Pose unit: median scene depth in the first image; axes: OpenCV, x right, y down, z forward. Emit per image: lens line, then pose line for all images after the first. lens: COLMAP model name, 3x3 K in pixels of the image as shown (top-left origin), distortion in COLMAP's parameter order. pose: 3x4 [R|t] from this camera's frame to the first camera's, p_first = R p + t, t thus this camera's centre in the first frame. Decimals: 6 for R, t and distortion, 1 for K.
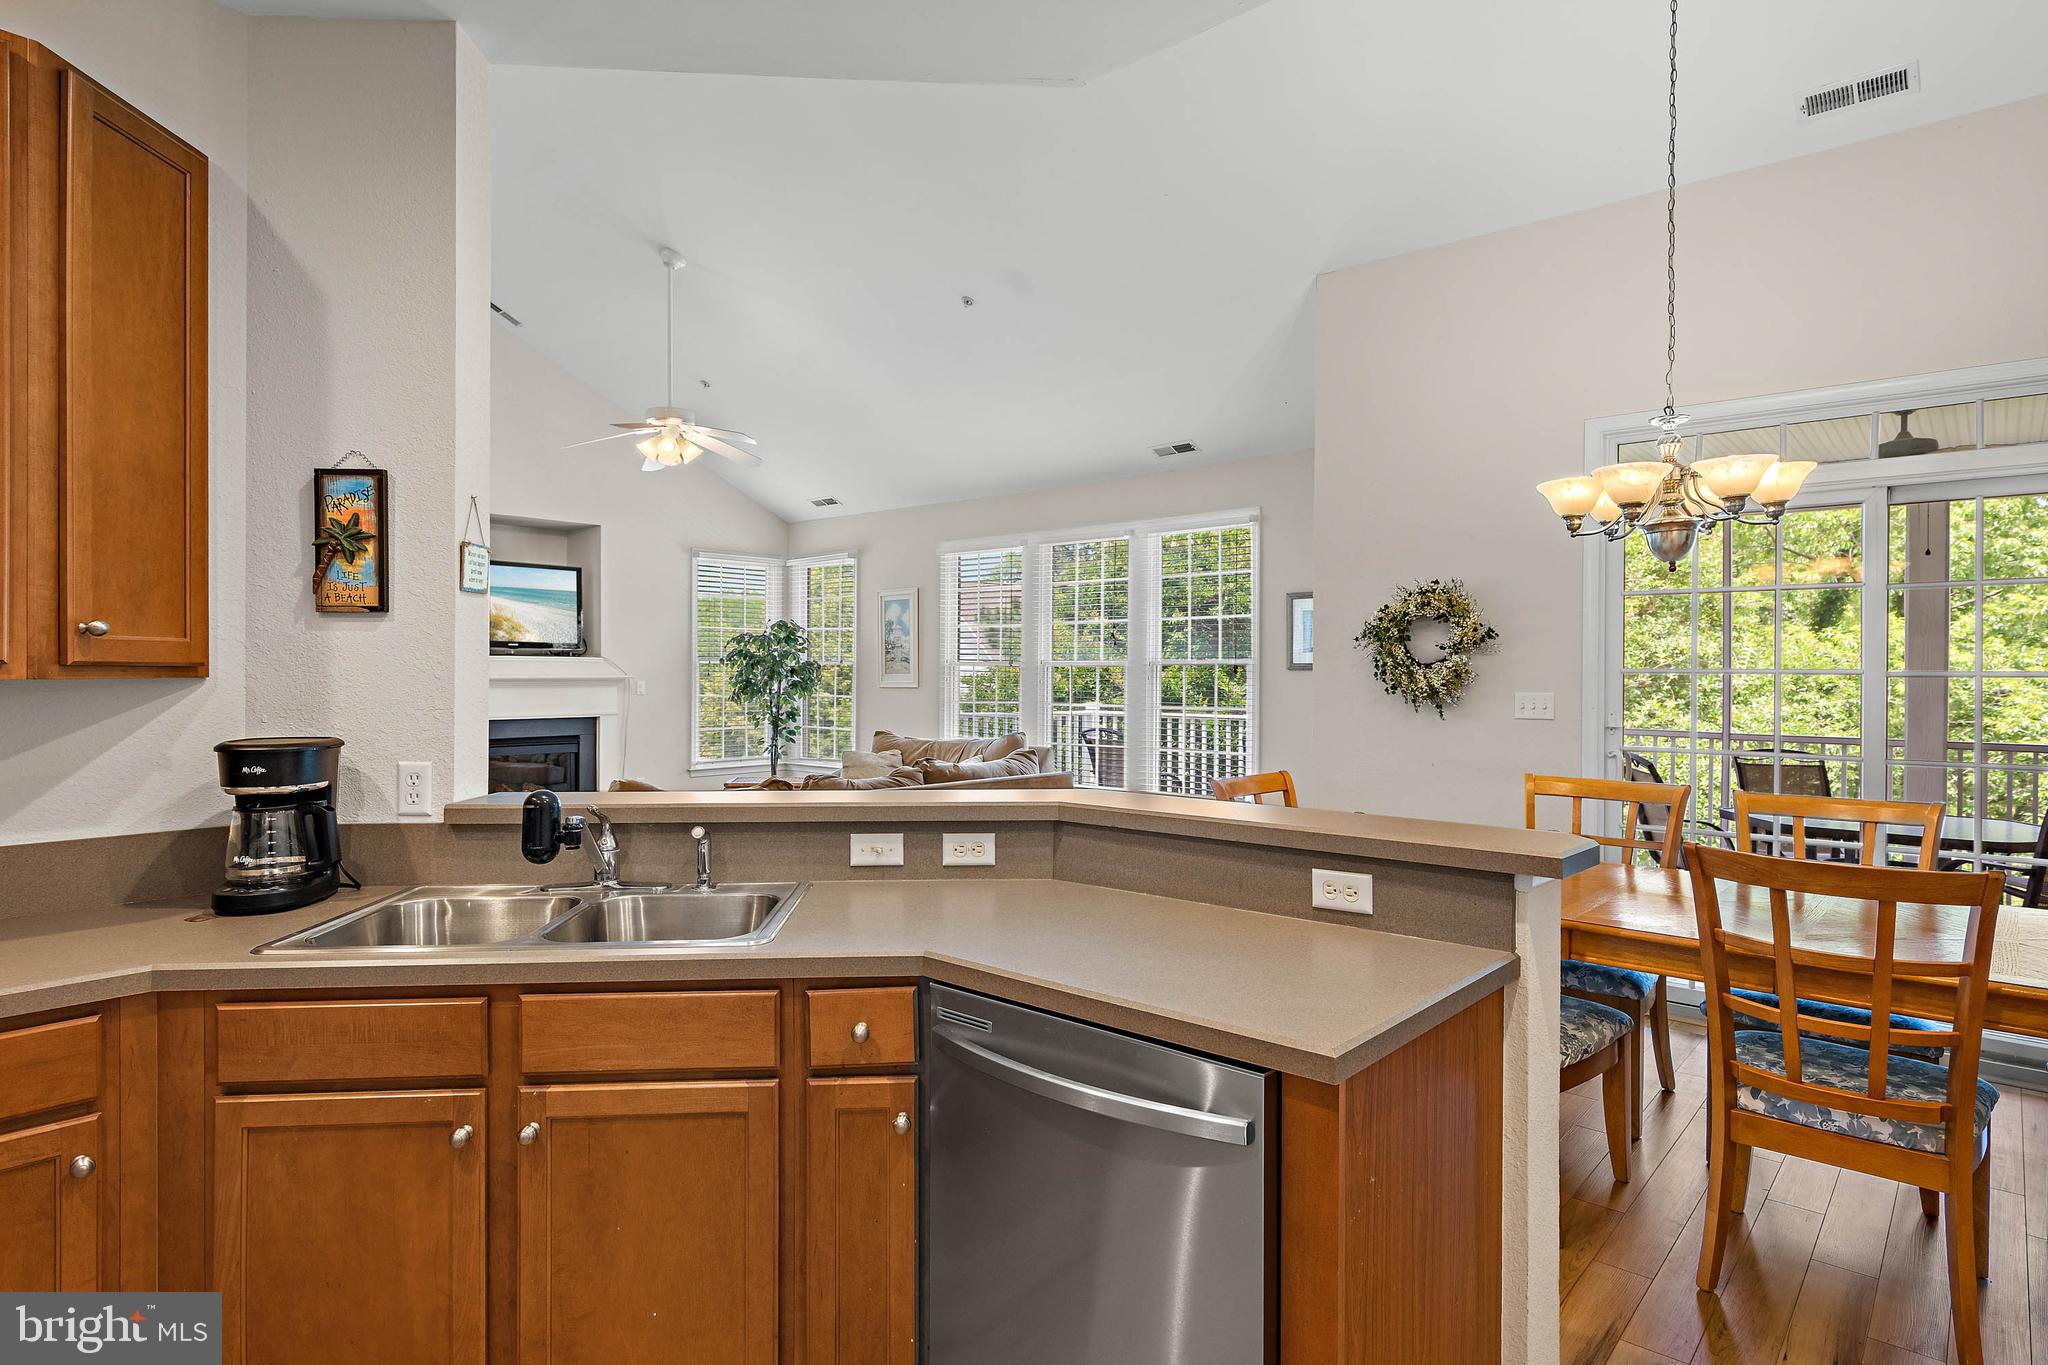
lens RADIAL K [[1096.2, 0, 1031.2], [0, 1096.2, 678.5], [0, 0, 1]] dist [0.002093, 0.001356]
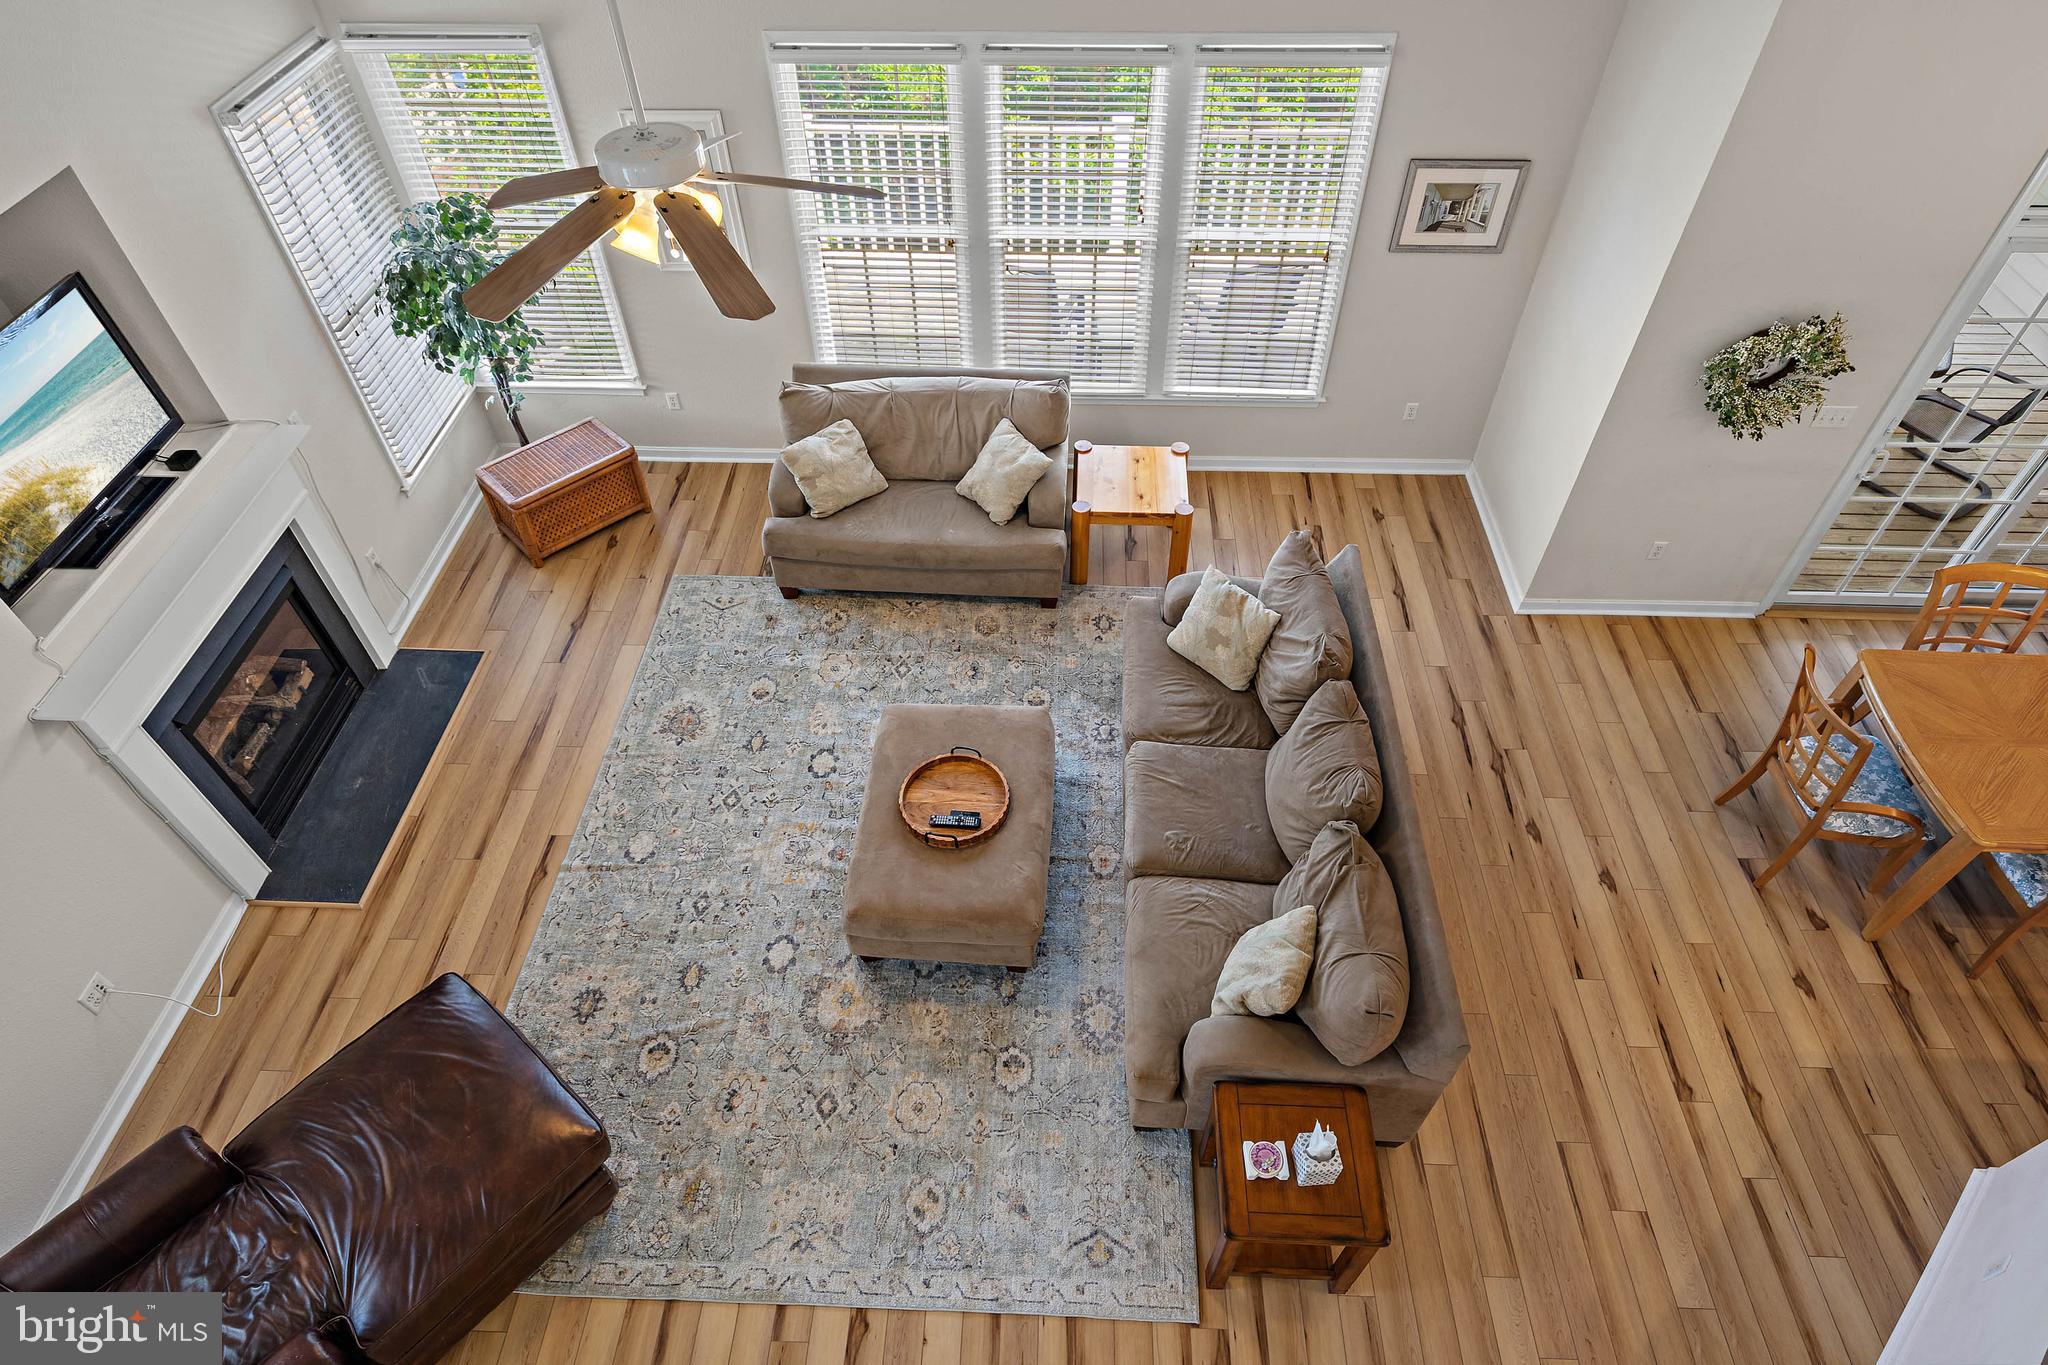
lens RADIAL K [[1136.0, 0, 1024.0], [0, 1136.0, 682.5], [0, 0, 1]] dist [-0.006774, 0.014918]
pose [[0.773497, -0.474442, 0.420248, -0.448318], [0.013813, 0.675521, 0.737211, -0.381847], [-0.633650, -0.564426, 0.529067, 0.472151]]
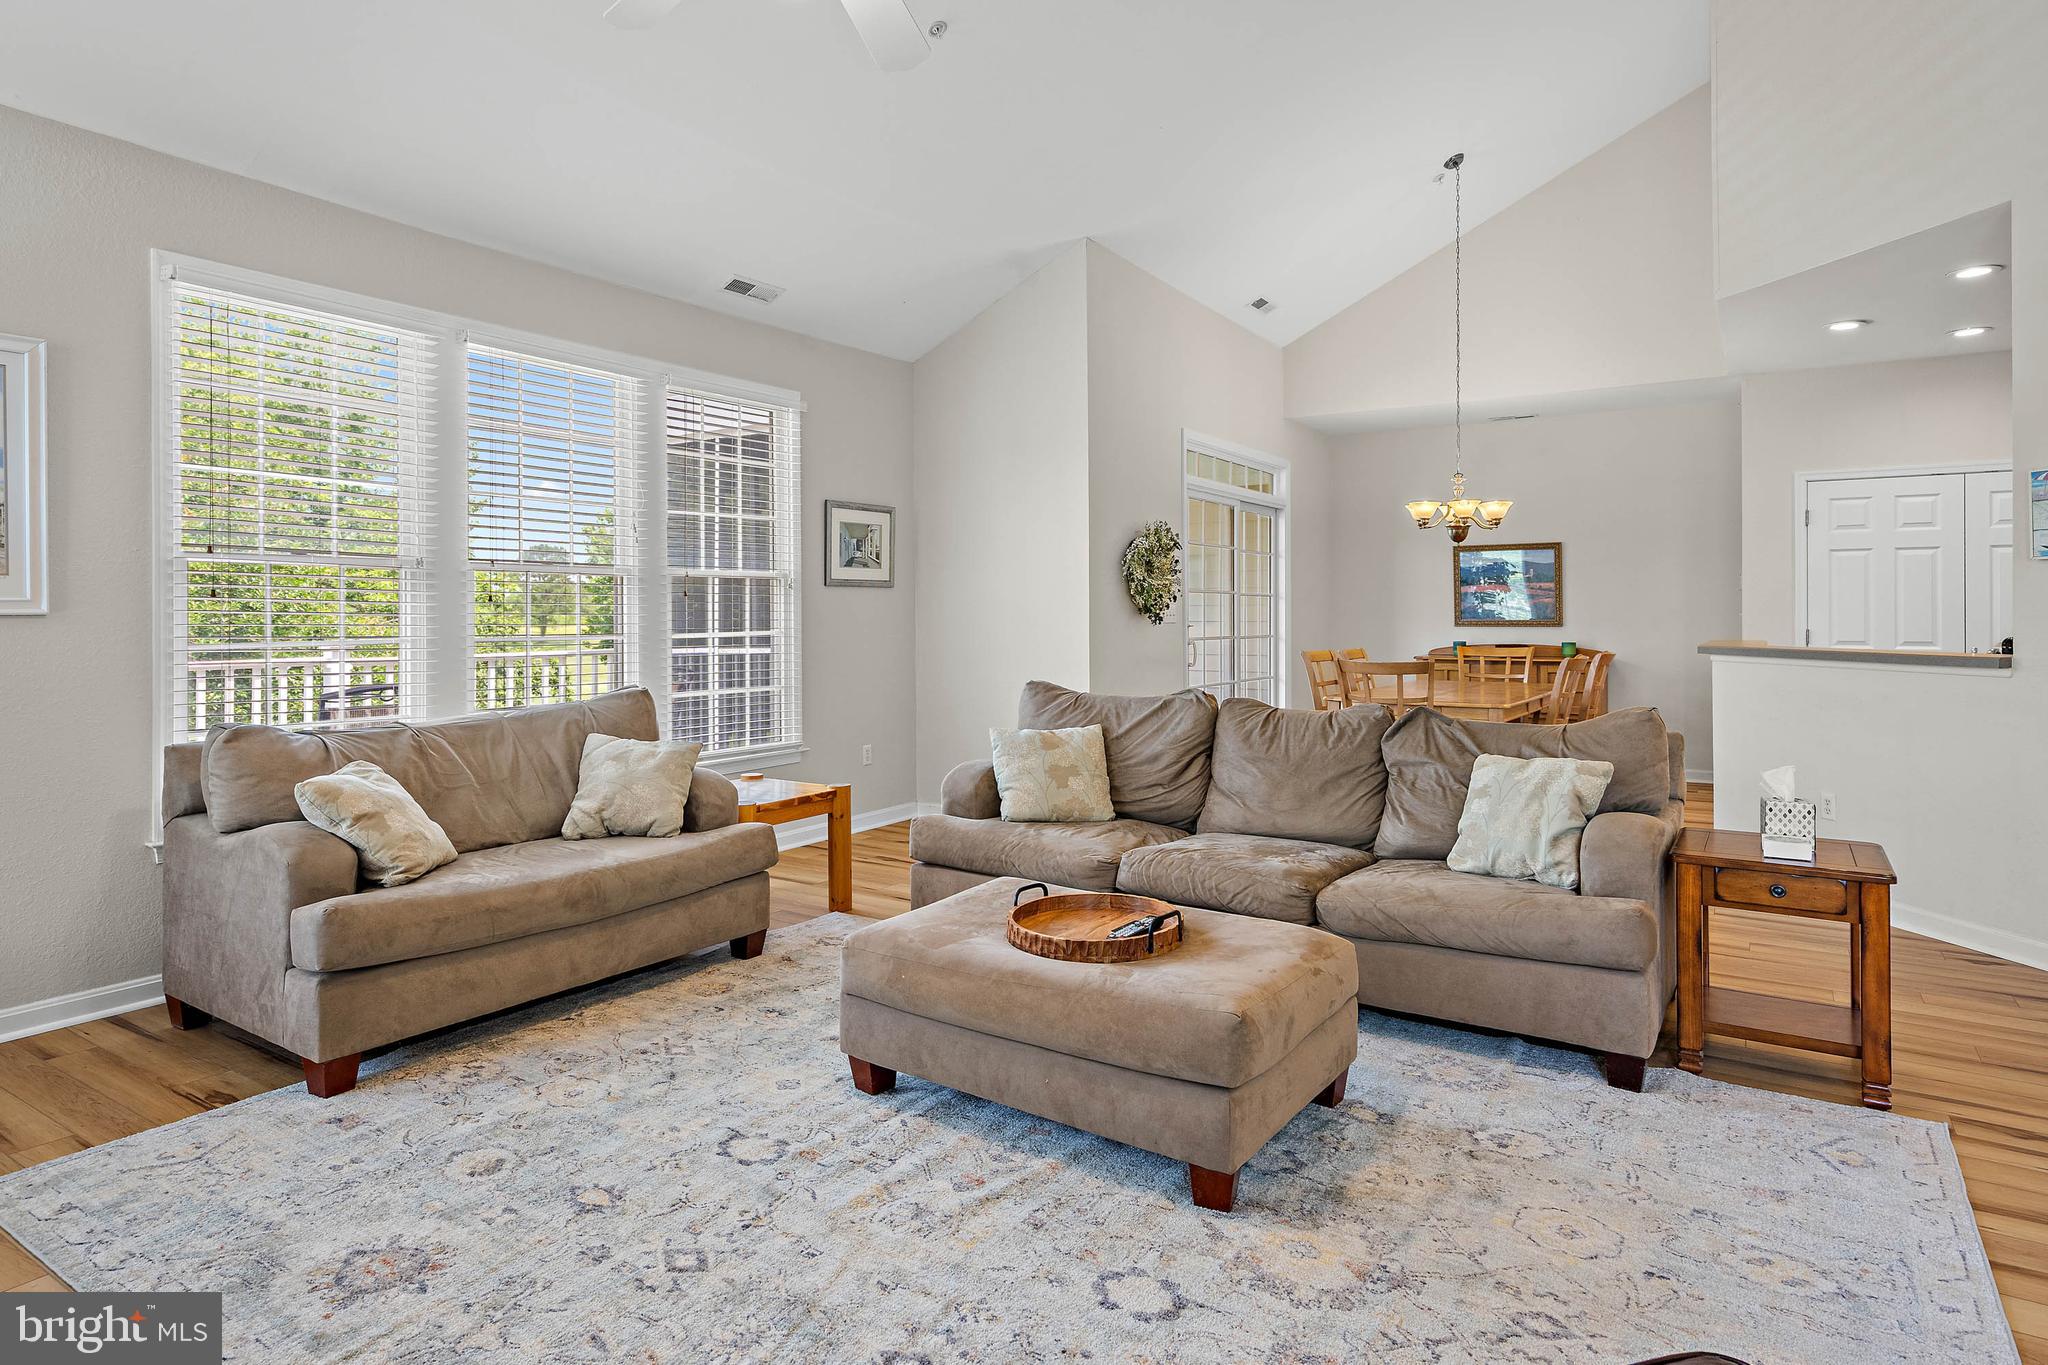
lens RADIAL K [[1141.2, 0, 1032.1], [0, 1141.2, 603.2], [0, 0, 1]] dist [0.002160, 0.002167]
pose [[-0.150140, 0.003279, 0.988659, -0.626804], [0.004499, 0.999986, -0.002633, 0.008390], [-0.988654, 0.004053, -0.150153, 0.865322]]
